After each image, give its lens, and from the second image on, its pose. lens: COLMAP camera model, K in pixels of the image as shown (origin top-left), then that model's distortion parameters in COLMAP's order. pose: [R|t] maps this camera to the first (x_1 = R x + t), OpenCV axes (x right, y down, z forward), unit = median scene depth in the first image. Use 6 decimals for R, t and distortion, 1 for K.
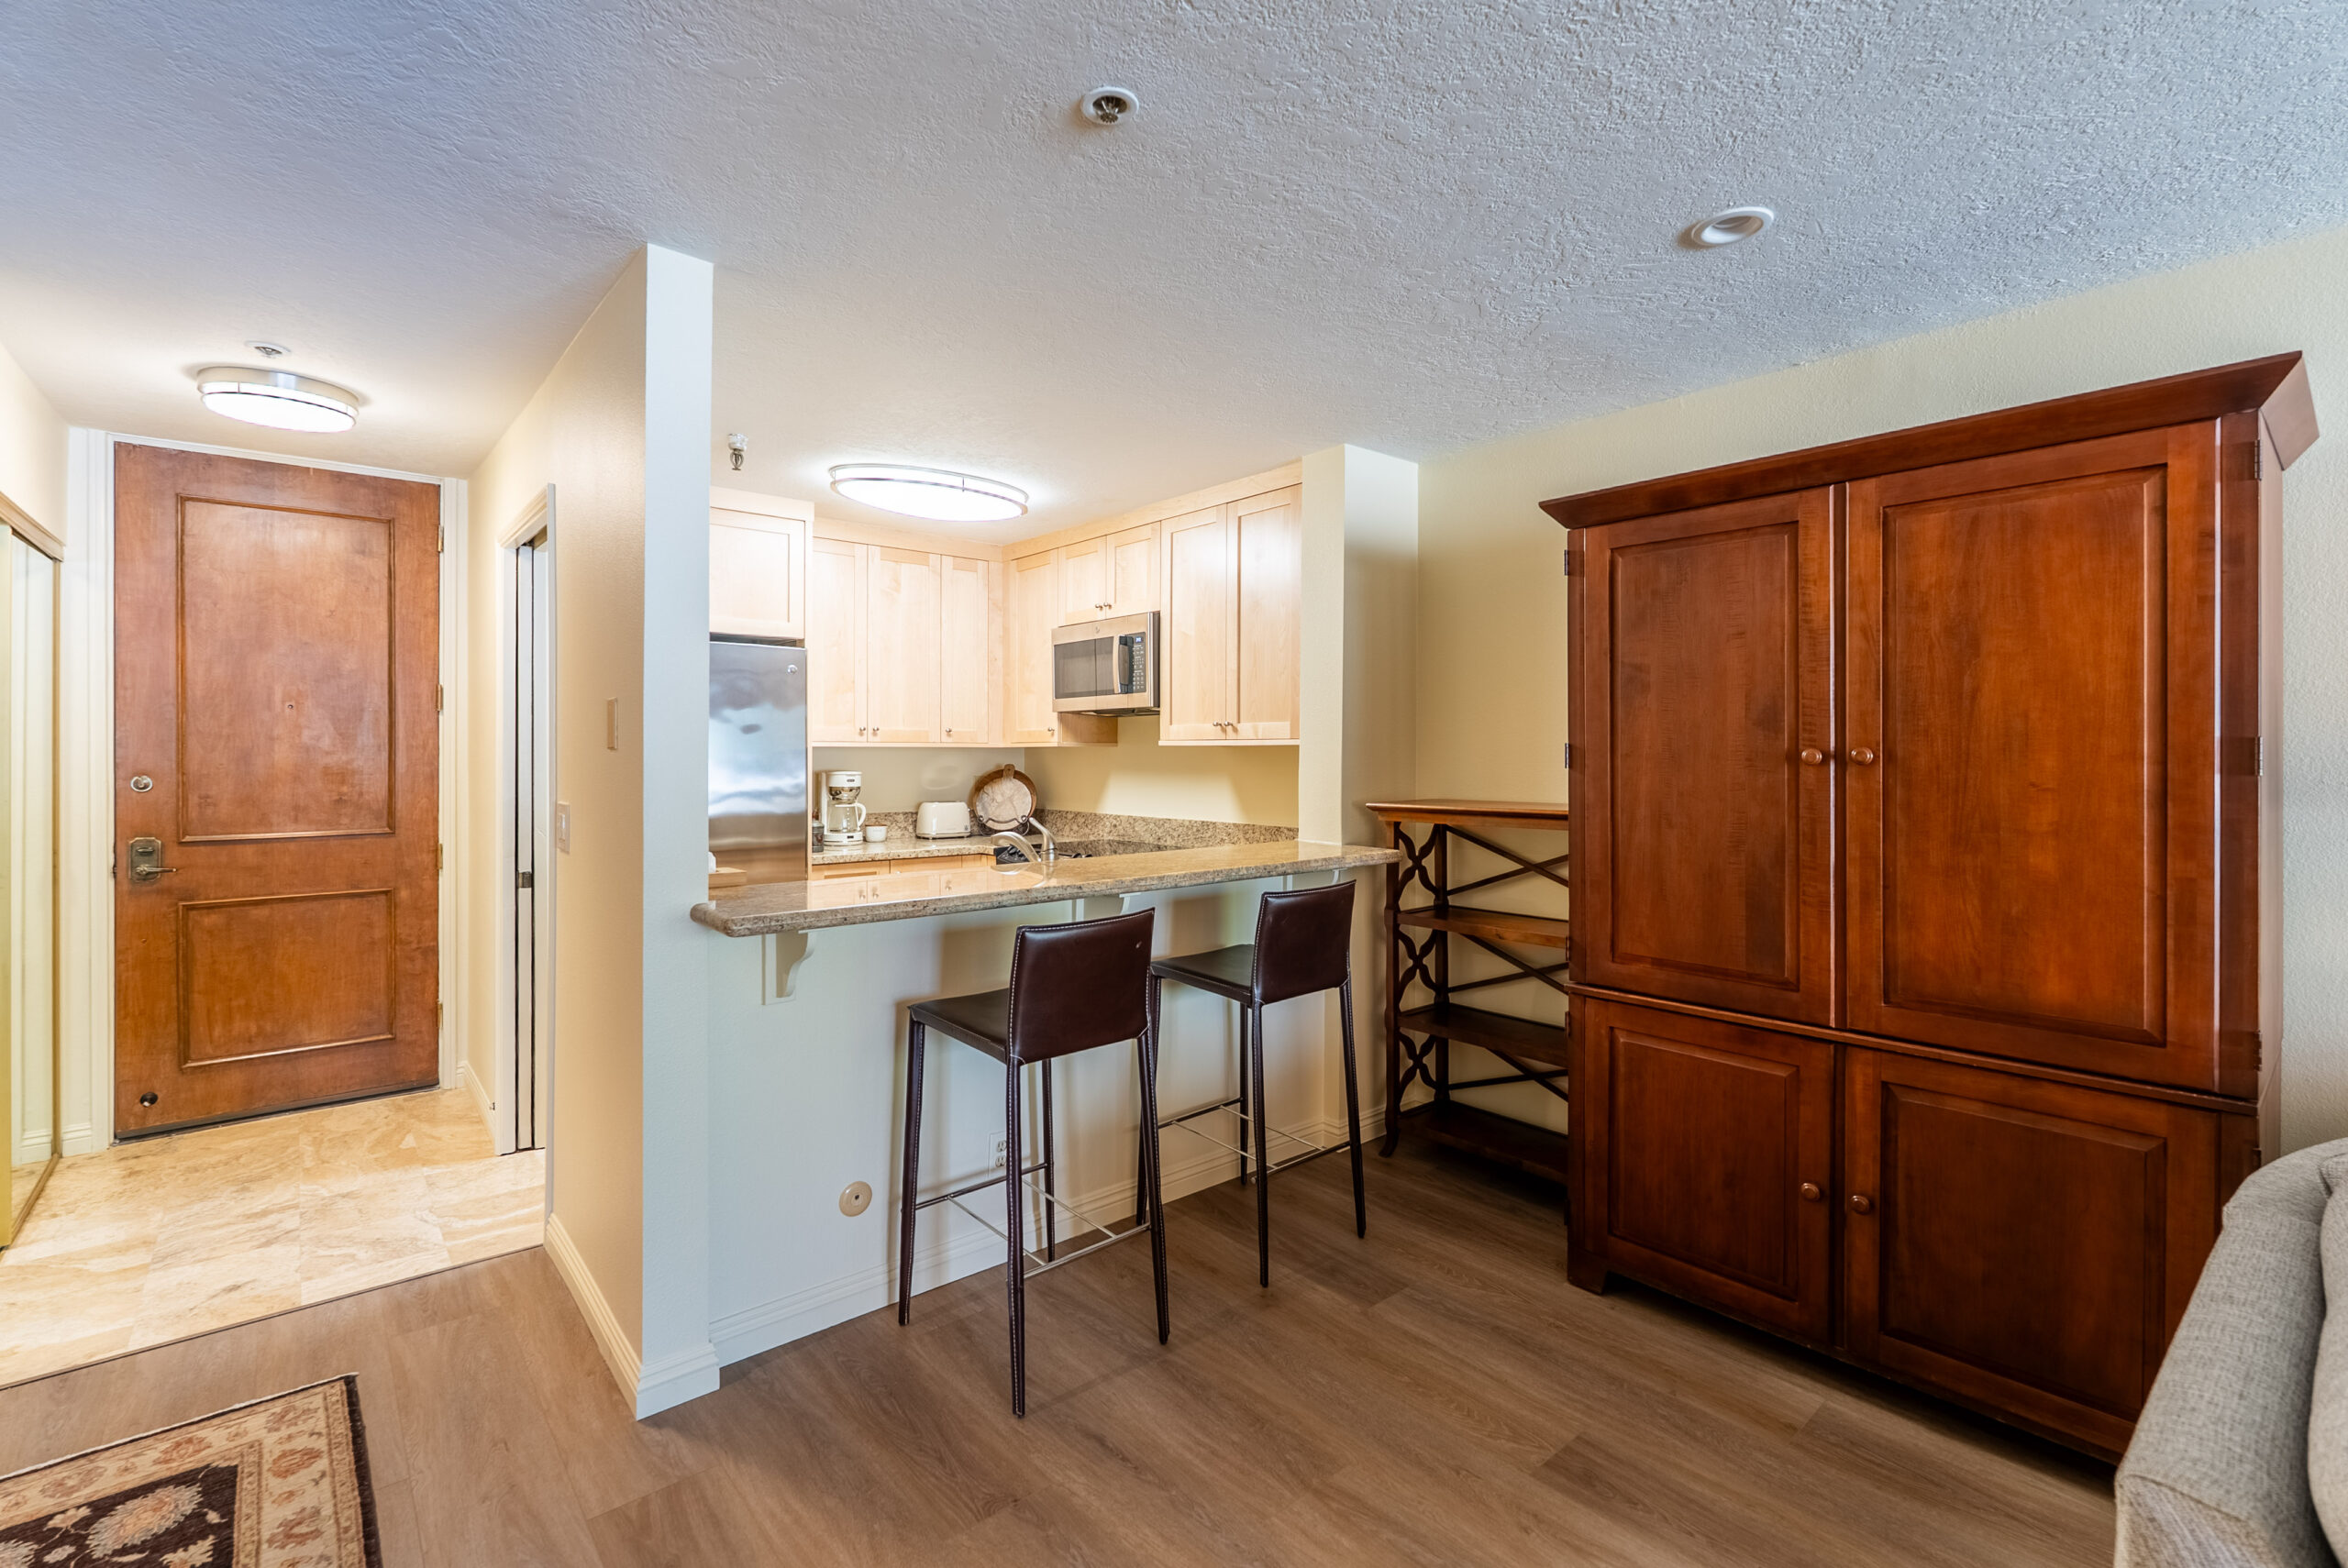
lens RADIAL K [[1042.0, 0, 1175.3], [0, 1042.0, 758.4], [0, 0, 1]] dist [-0.000415, -0.000539]
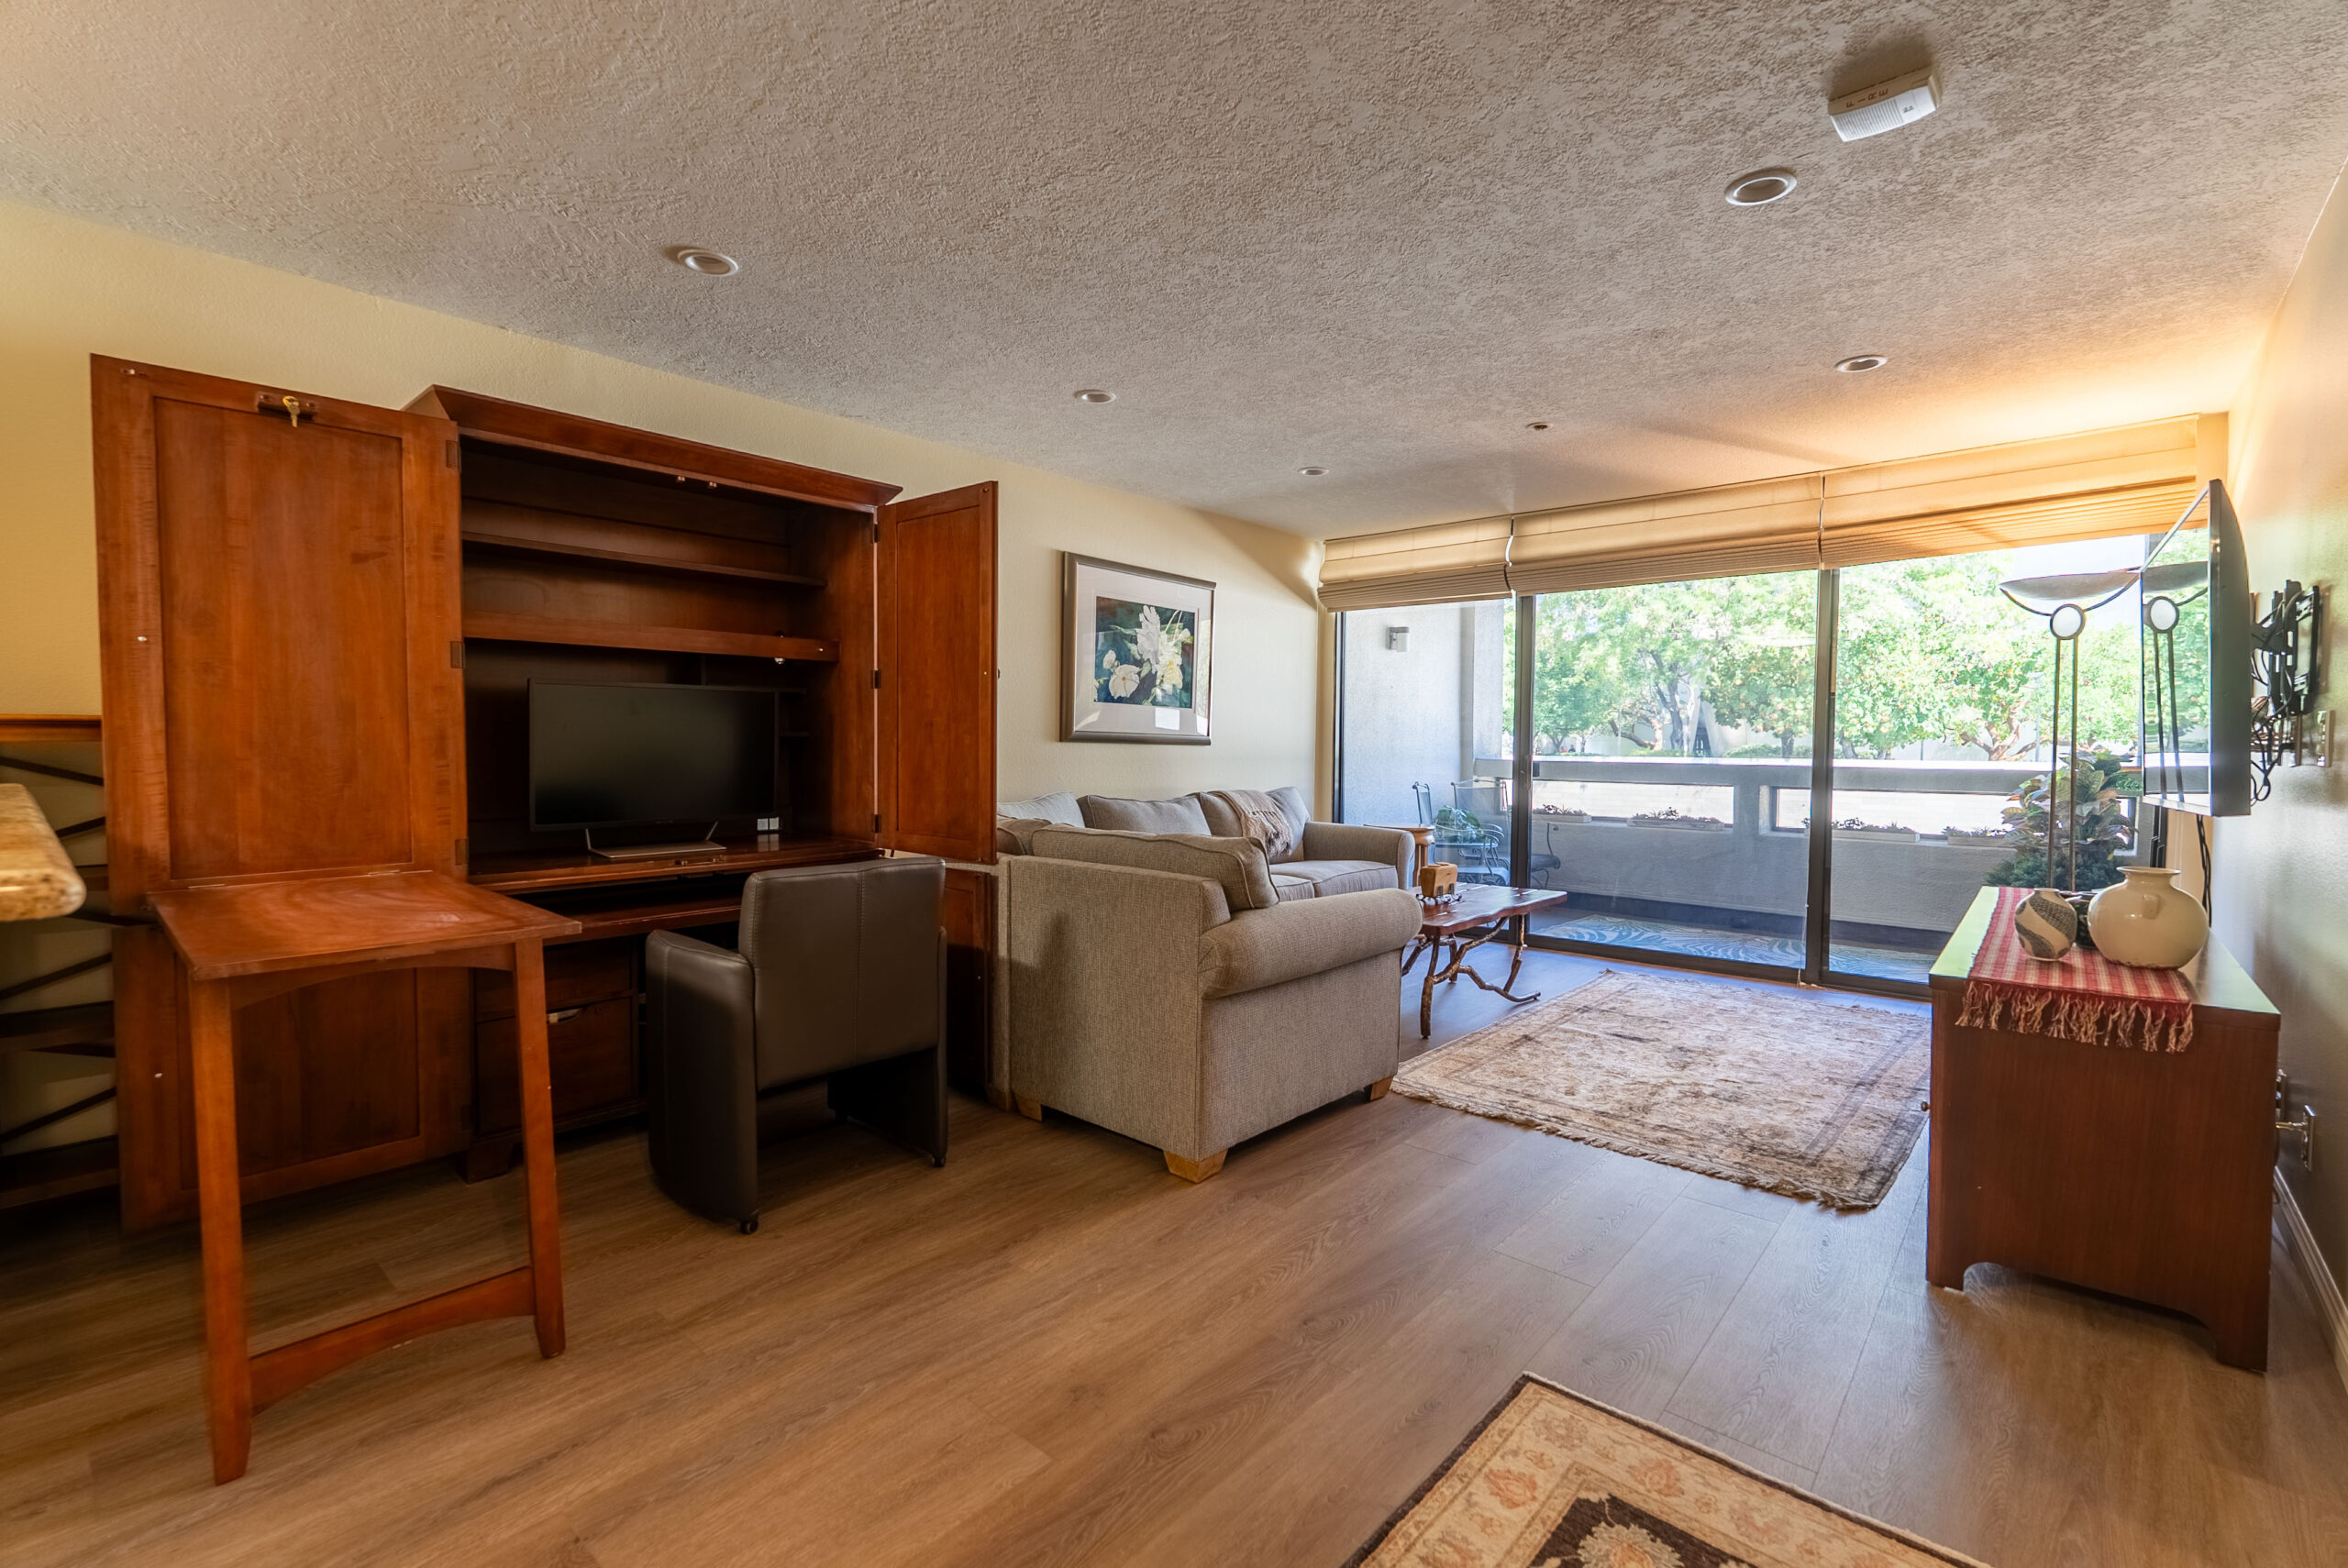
lens RADIAL K [[1032.0, 0, 1170.8], [0, 1032.0, 781.8], [0, 0, 1]] dist [-0.003388, -0.000192]
pose [[-0.139958, -0.039795, 0.989357, -0.473833], [-0.001610, 0.999200, 0.039964, 0.053043], [-0.990156, 0.004000, -0.139910, 0.325574]]
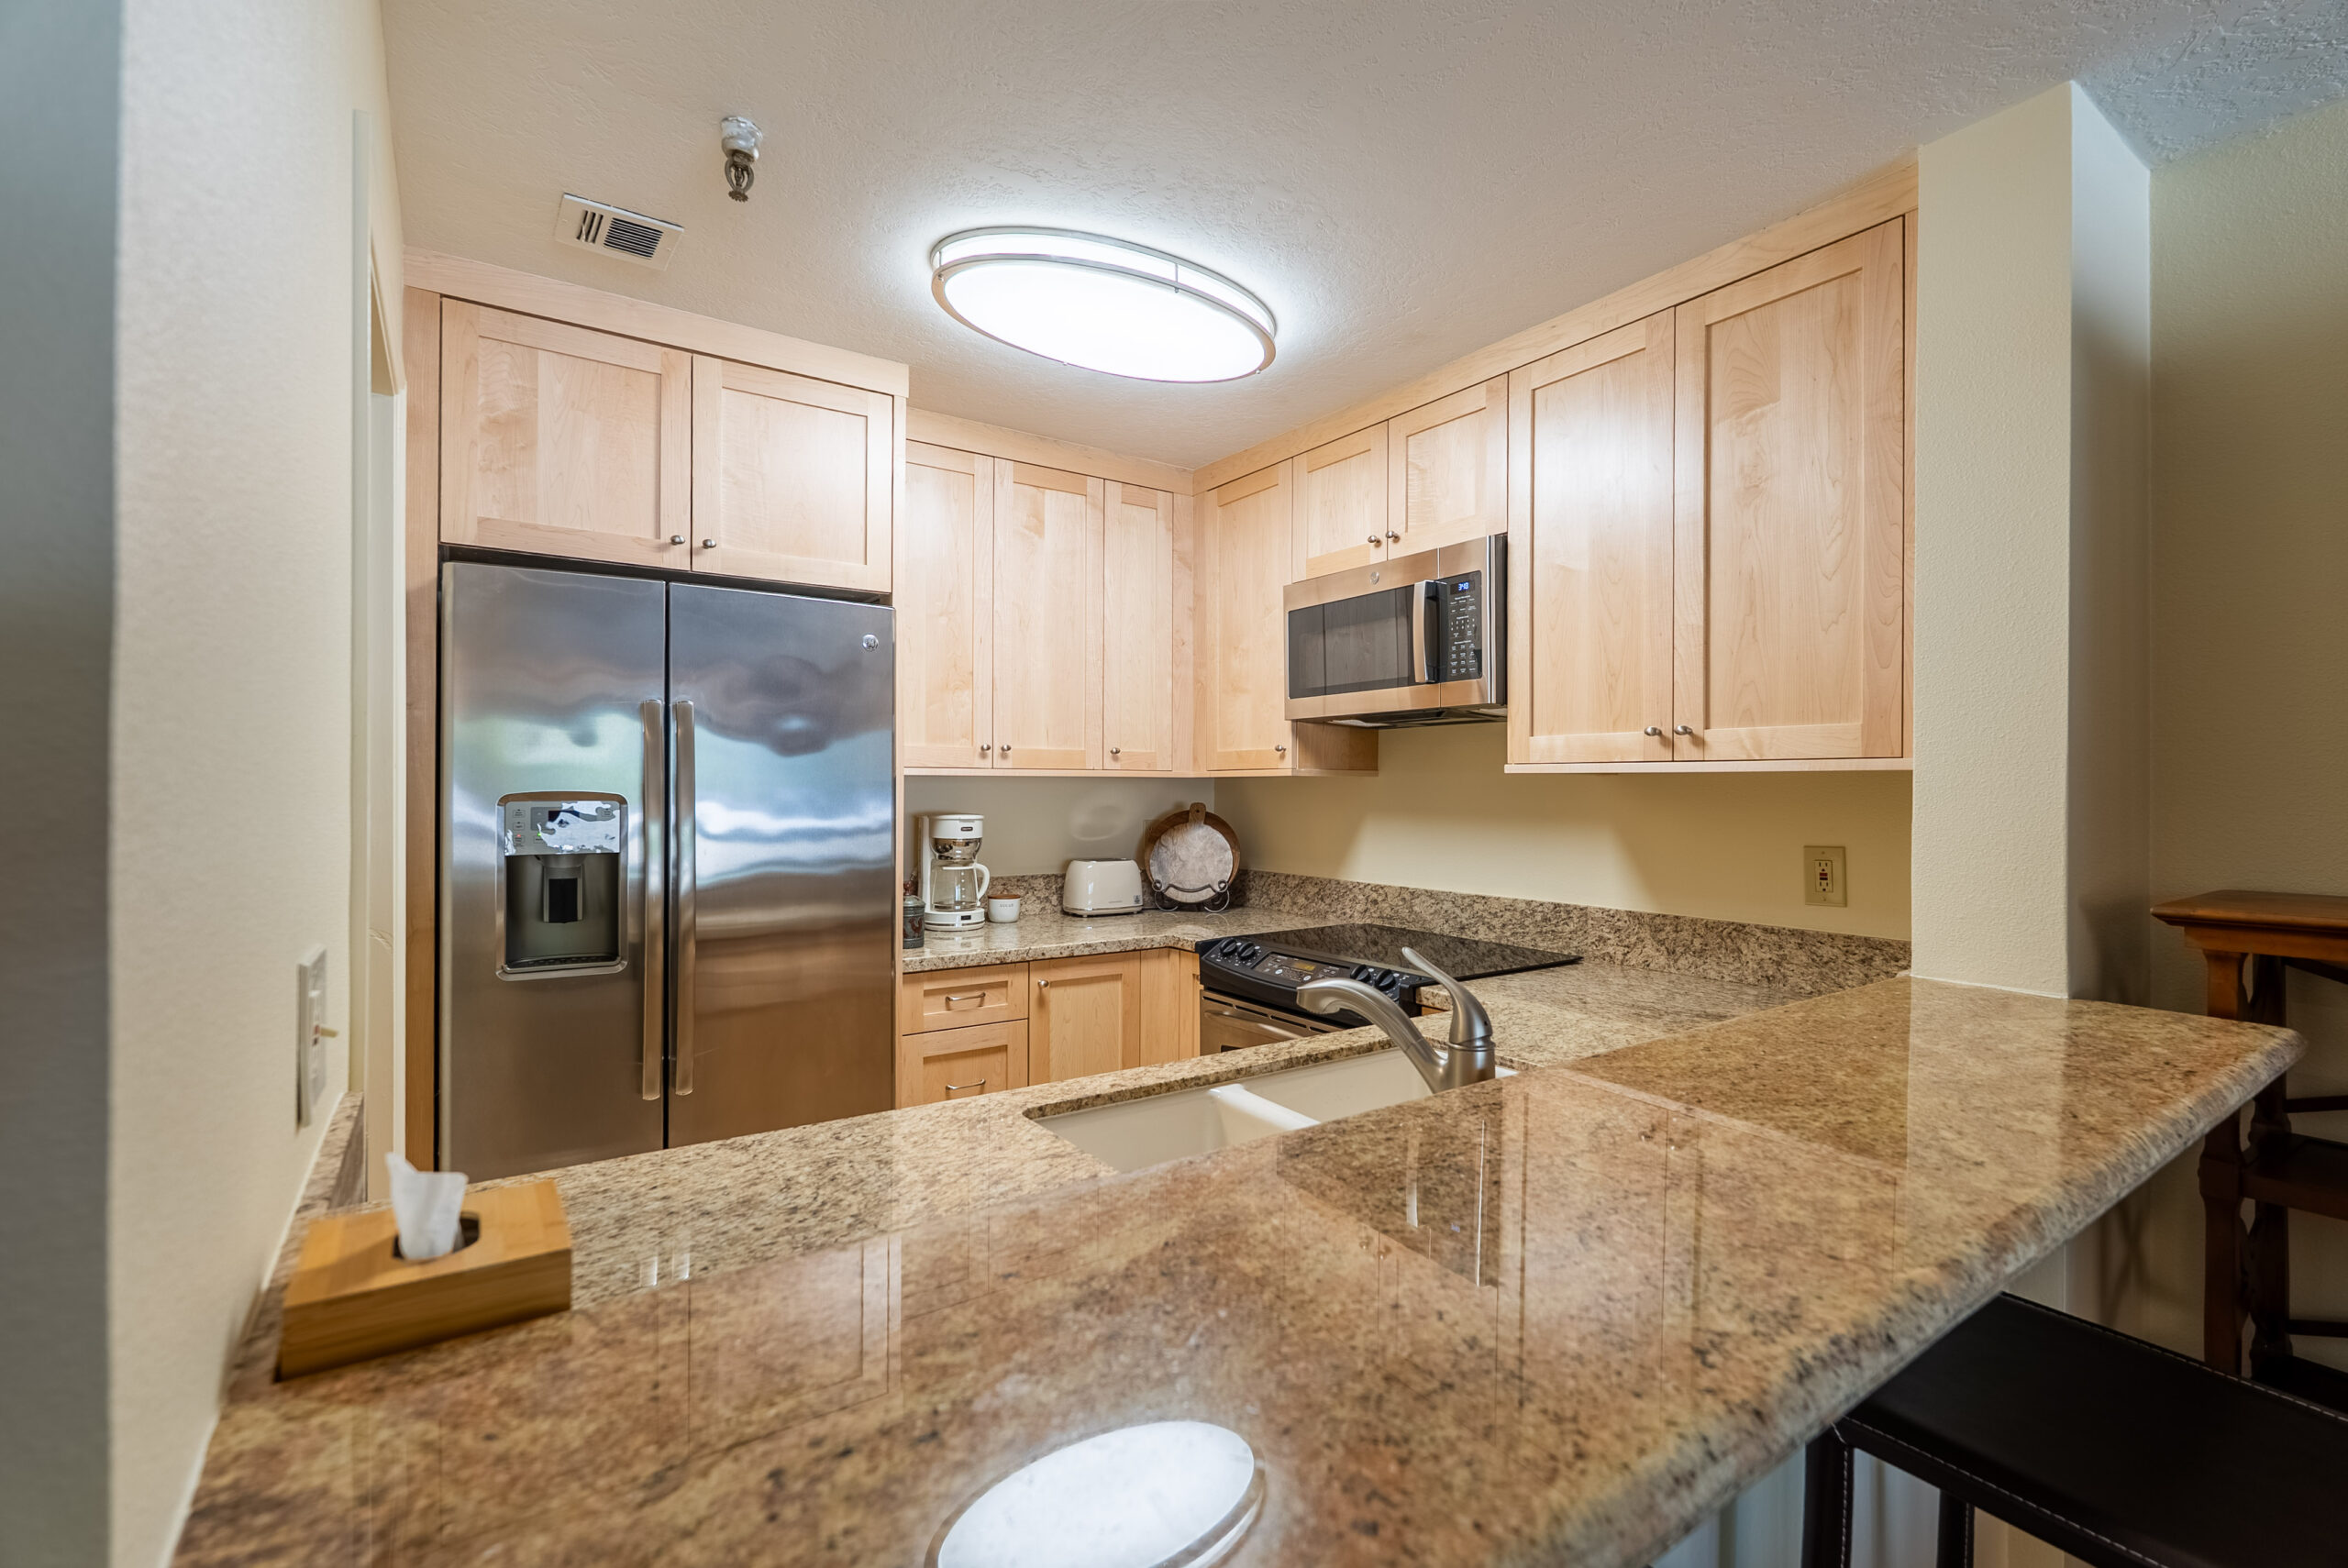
lens RADIAL K [[1037.2, 0, 1174.0], [0, 1037.2, 784.0], [0, 0, 1]] dist [-0.002830, -0.000176]
pose [[0.994631, 0.001247, -0.103480, -0.154497], [-0.001932, 0.999977, -0.006514, -0.003135], [0.103469, 0.006679, 0.994610, 0.492766]]
